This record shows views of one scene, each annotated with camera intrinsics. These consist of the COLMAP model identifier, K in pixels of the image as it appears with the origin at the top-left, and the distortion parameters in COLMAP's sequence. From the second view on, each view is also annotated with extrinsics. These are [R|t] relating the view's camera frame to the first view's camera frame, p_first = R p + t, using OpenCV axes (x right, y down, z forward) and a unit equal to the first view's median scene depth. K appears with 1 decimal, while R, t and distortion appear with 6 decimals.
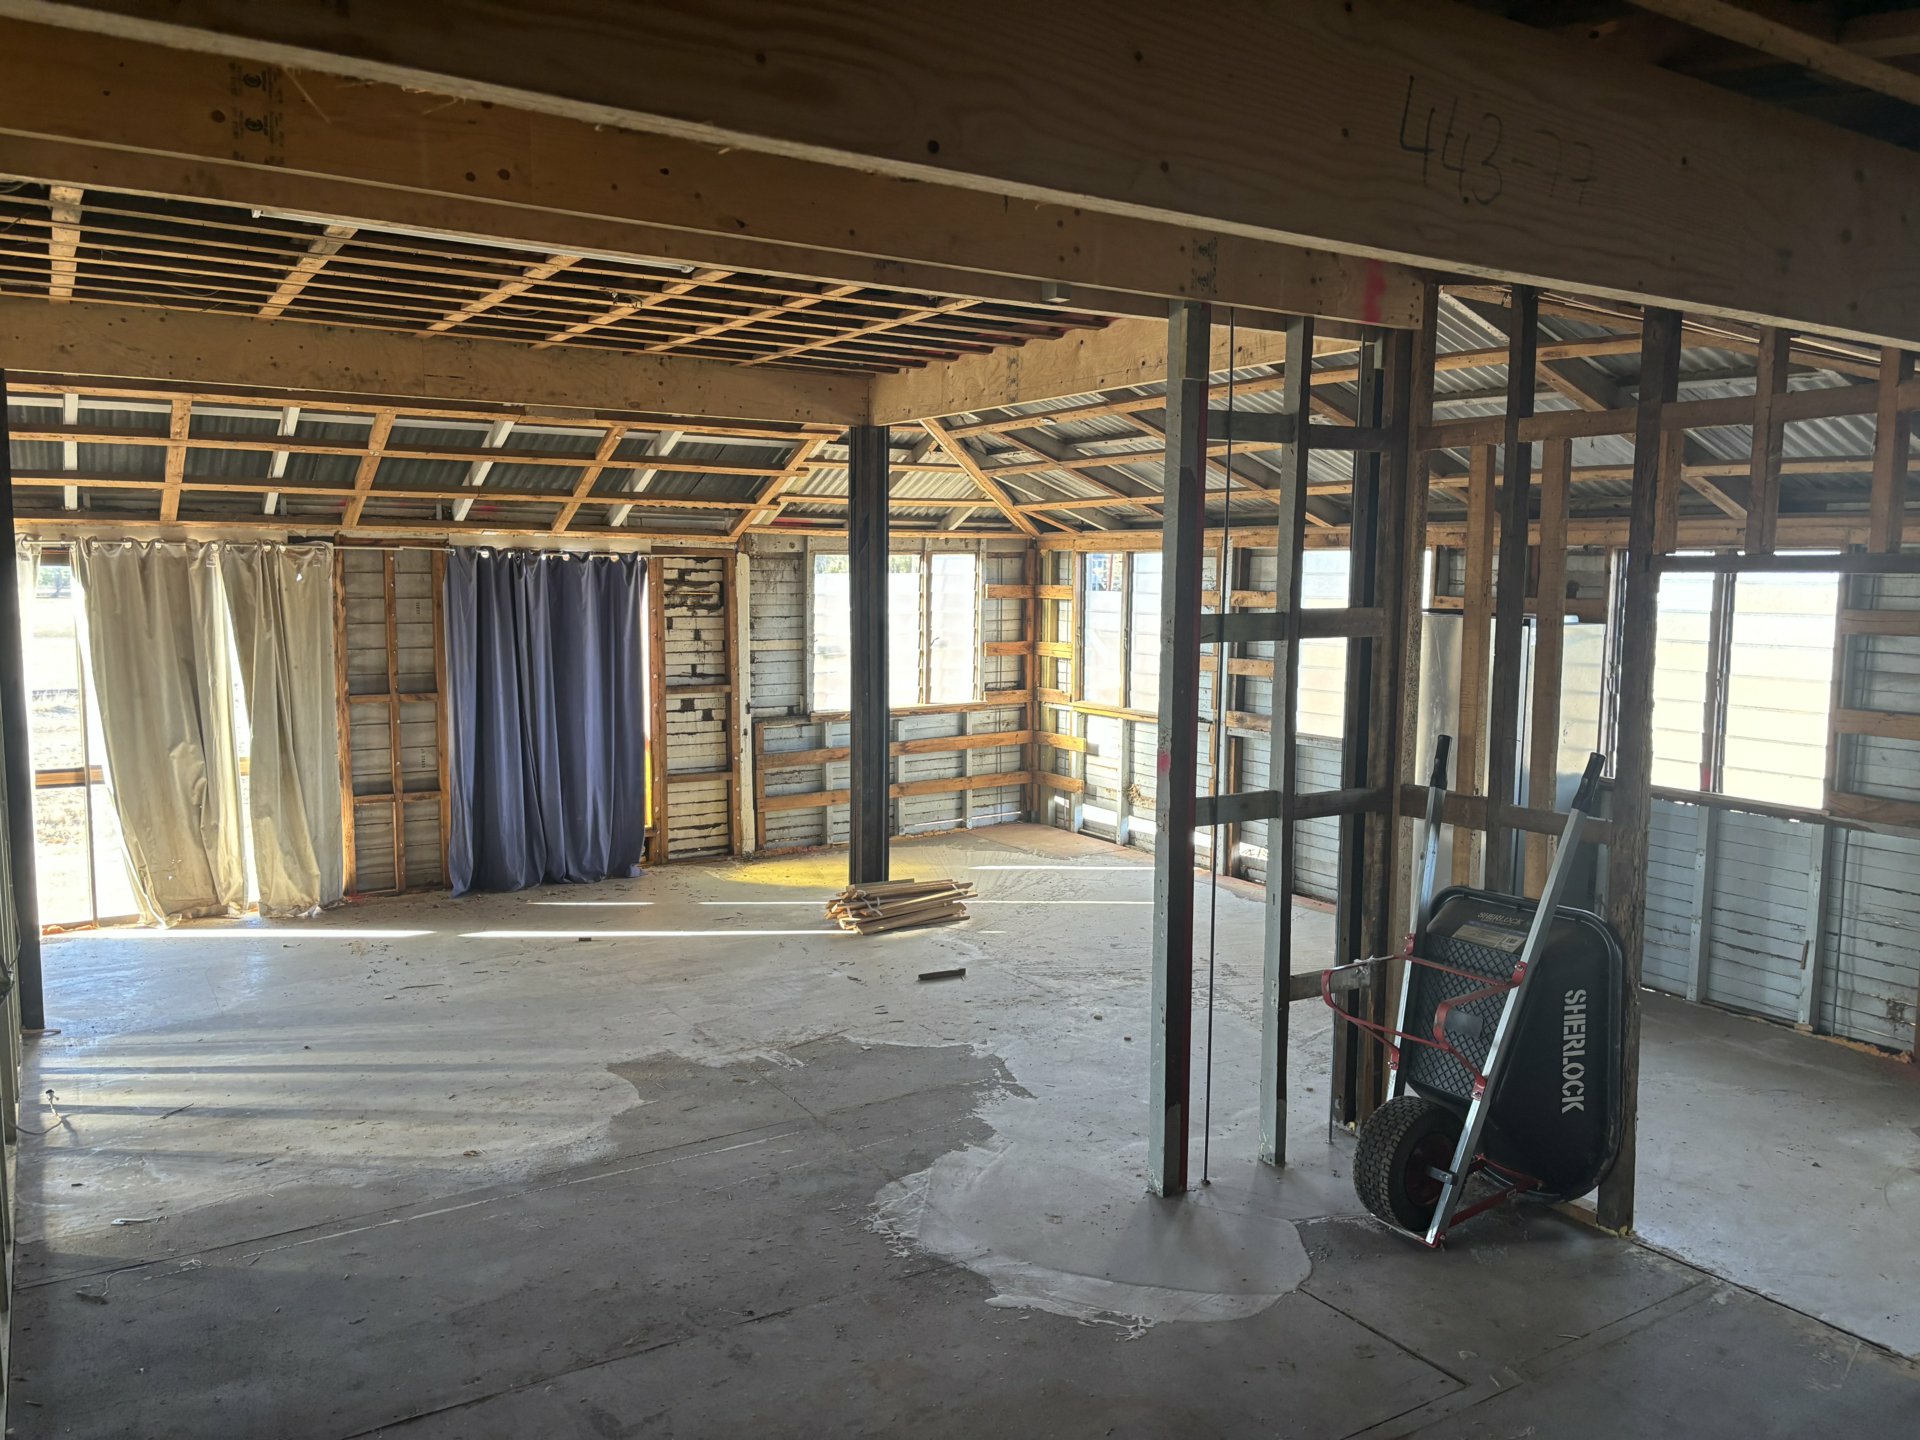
lens RADIAL K [[1445.0, 0, 969.4], [0, 1445.0, 722.2], [0, 0, 1]] dist [0.057239, -0.059591]
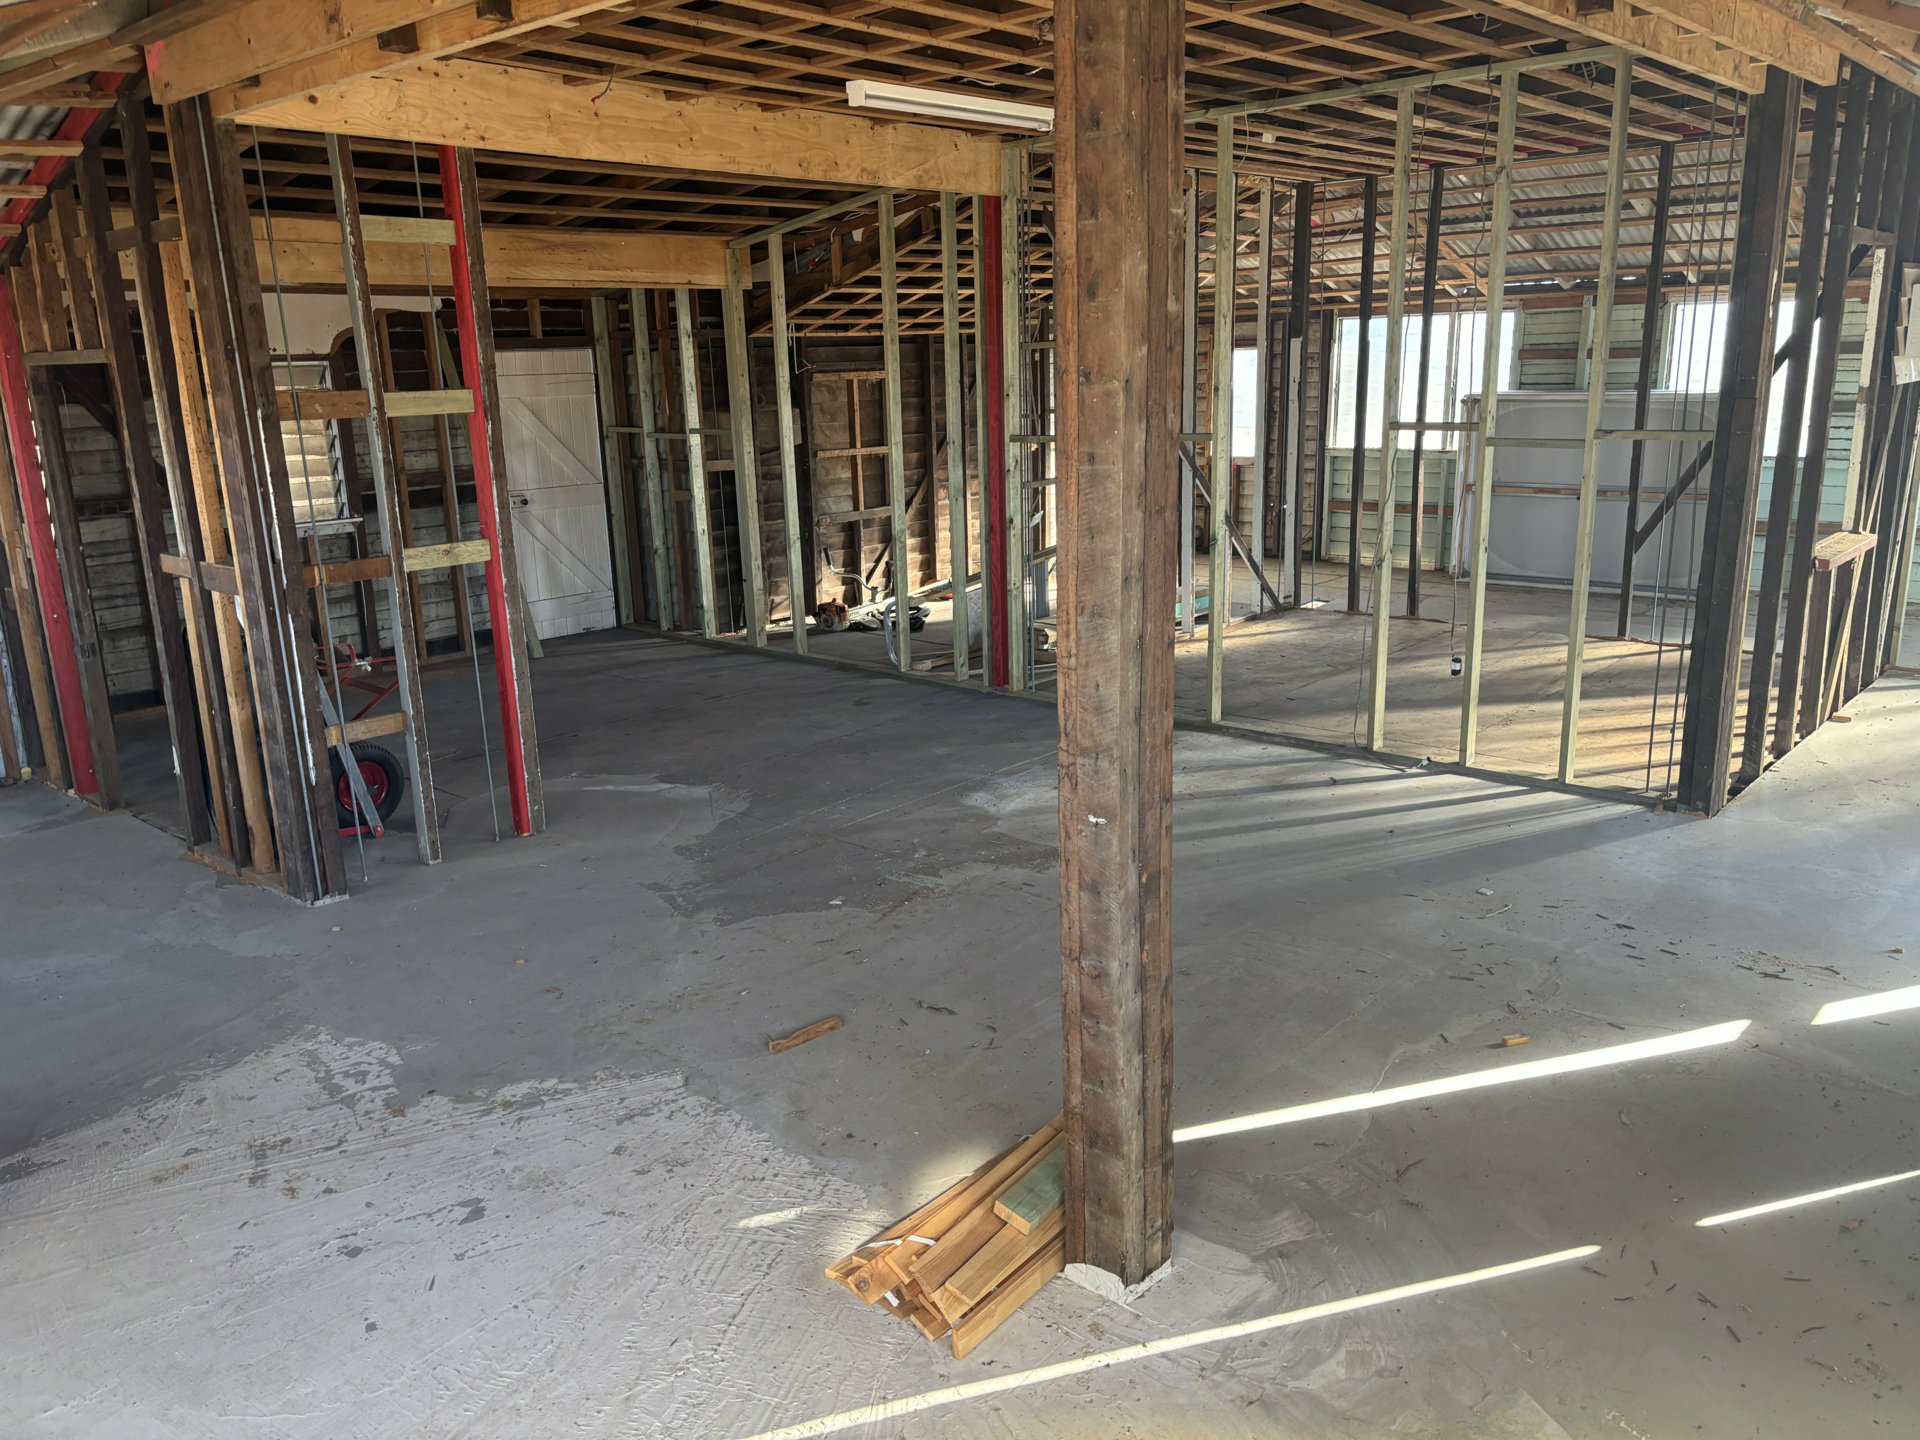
lens RADIAL K [[1445.0, 0, 942.1], [0, 1445.0, 720.4], [0, 0, 1]] dist [0.057239, -0.059591]
pose [[-0.963804, 0.087170, -0.251959, 0.060105], [-0.004570, 0.939500, 0.342519, -0.138852], [0.266573, 0.331272, -0.905095, 1.353810]]
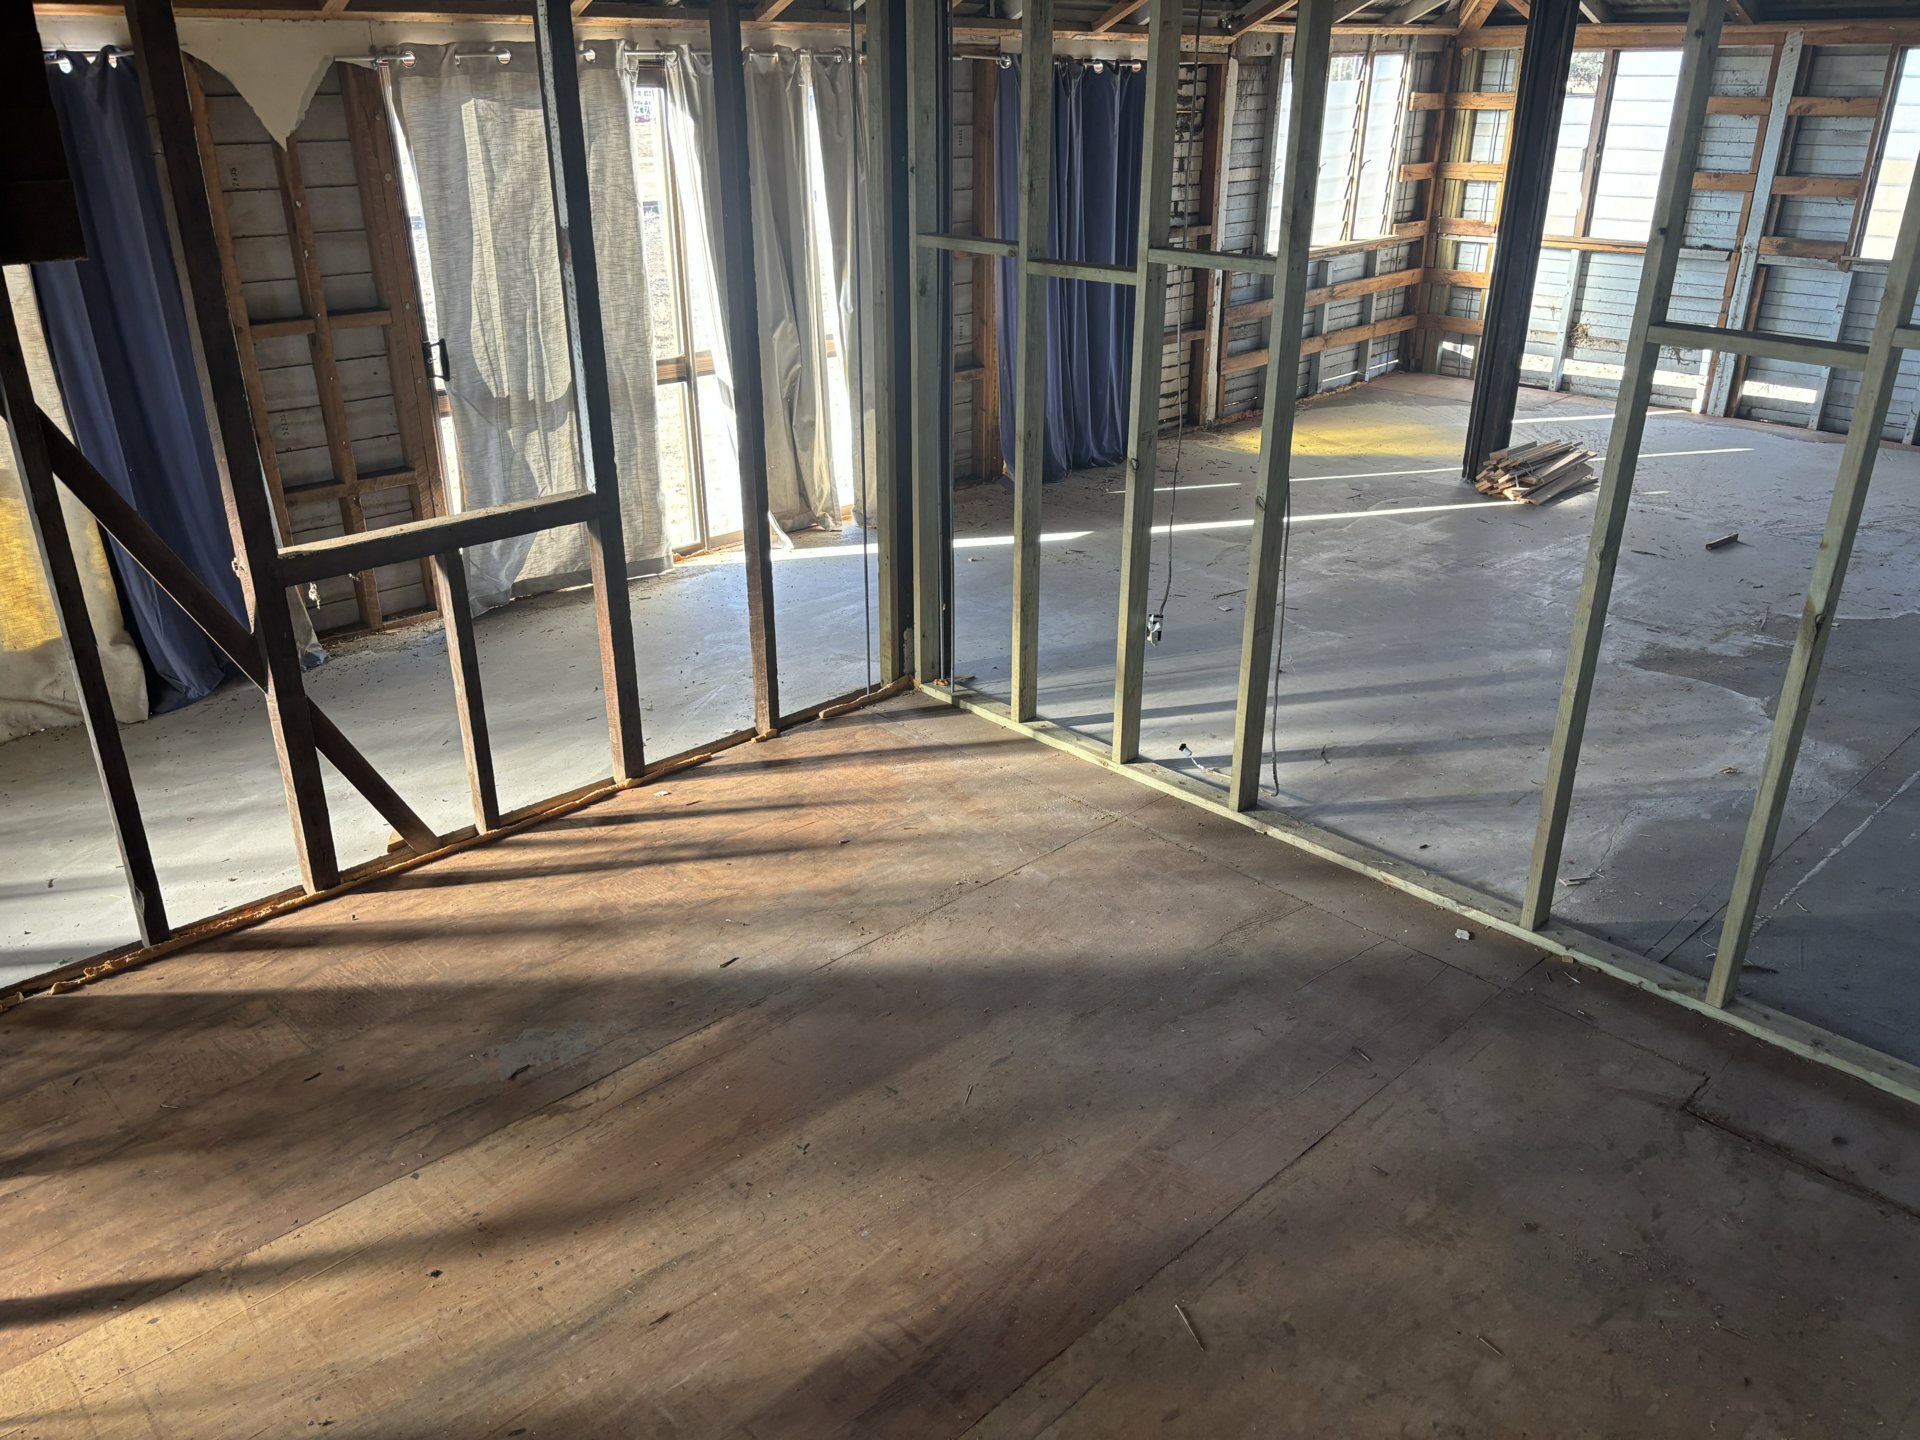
lens RADIAL K [[1445.0, 0, 948.6], [0, 1445.0, 729.2], [0, 0, 1]] dist [0.057239, -0.059591]
pose [[0.980312, -0.089900, 0.175800, -0.617021], [0.030886, 0.949195, 0.313169, -0.021381], [-0.195023, -0.301574, 0.933284, 0.152523]]
